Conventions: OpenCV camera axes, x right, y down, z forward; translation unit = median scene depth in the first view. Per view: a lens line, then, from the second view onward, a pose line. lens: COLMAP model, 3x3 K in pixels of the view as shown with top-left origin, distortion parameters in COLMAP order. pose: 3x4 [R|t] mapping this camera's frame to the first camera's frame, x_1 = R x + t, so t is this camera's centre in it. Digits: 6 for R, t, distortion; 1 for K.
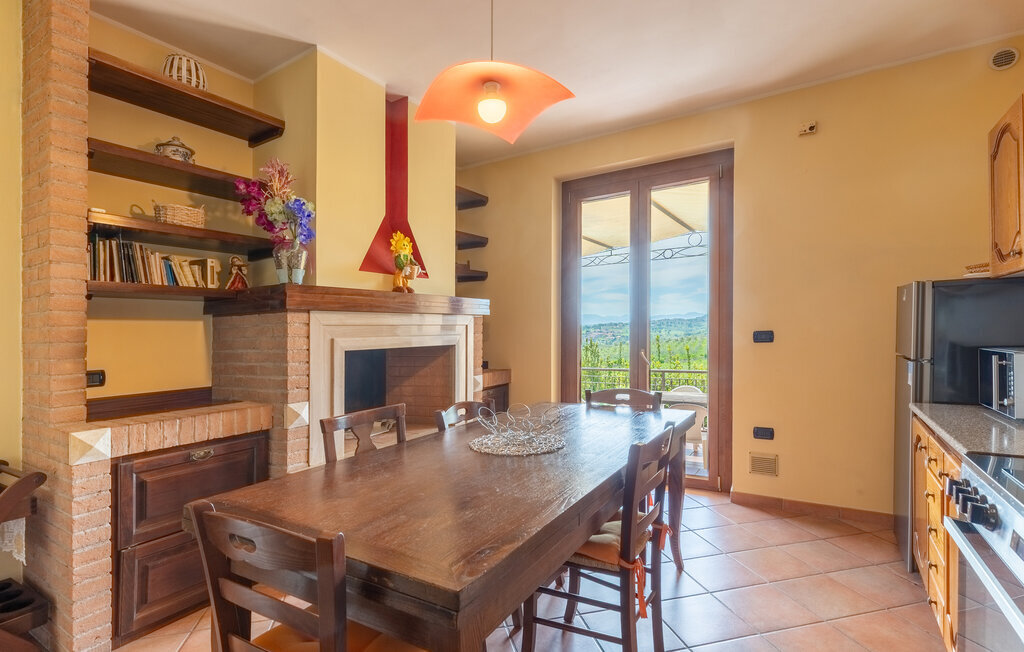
lens RADIAL K [[483.2, 0, 514.8], [0, 483.2, 333.9], [0, 0, 1]] dist [-0.000525, 0.000067]
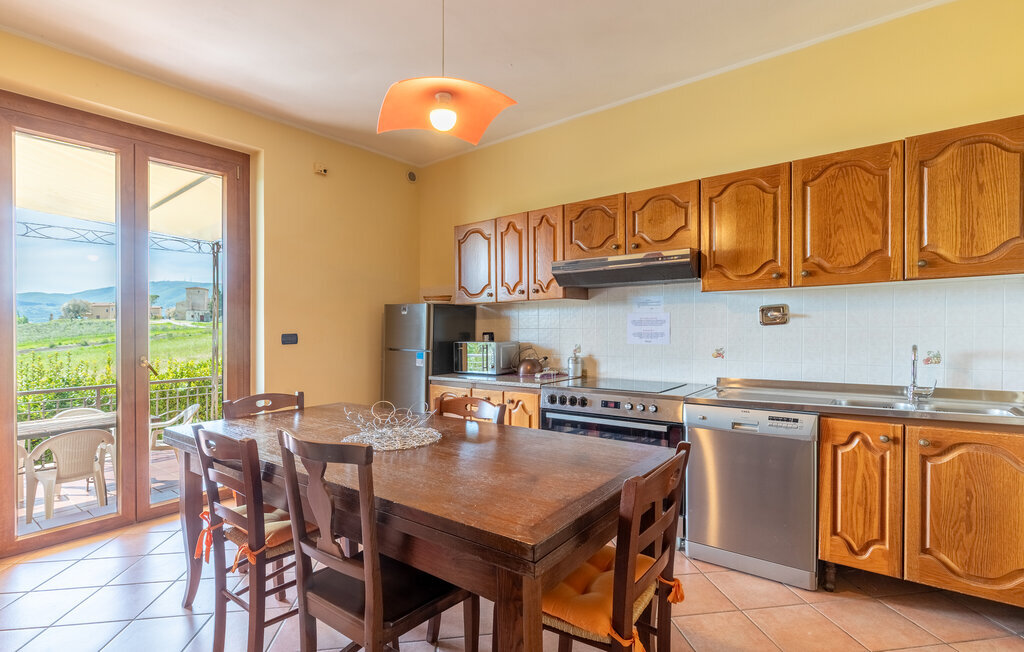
lens RADIAL K [[483.2, 0, 514.8], [0, 483.2, 333.9], [0, 0, 1]] dist [-0.000525, 0.000067]
pose [[0.106918, 0.005514, 0.994253, -0.525769], [0.015604, 0.999852, -0.007223, 0.010134], [-0.994145, 0.016287, 0.106816, 0.353715]]
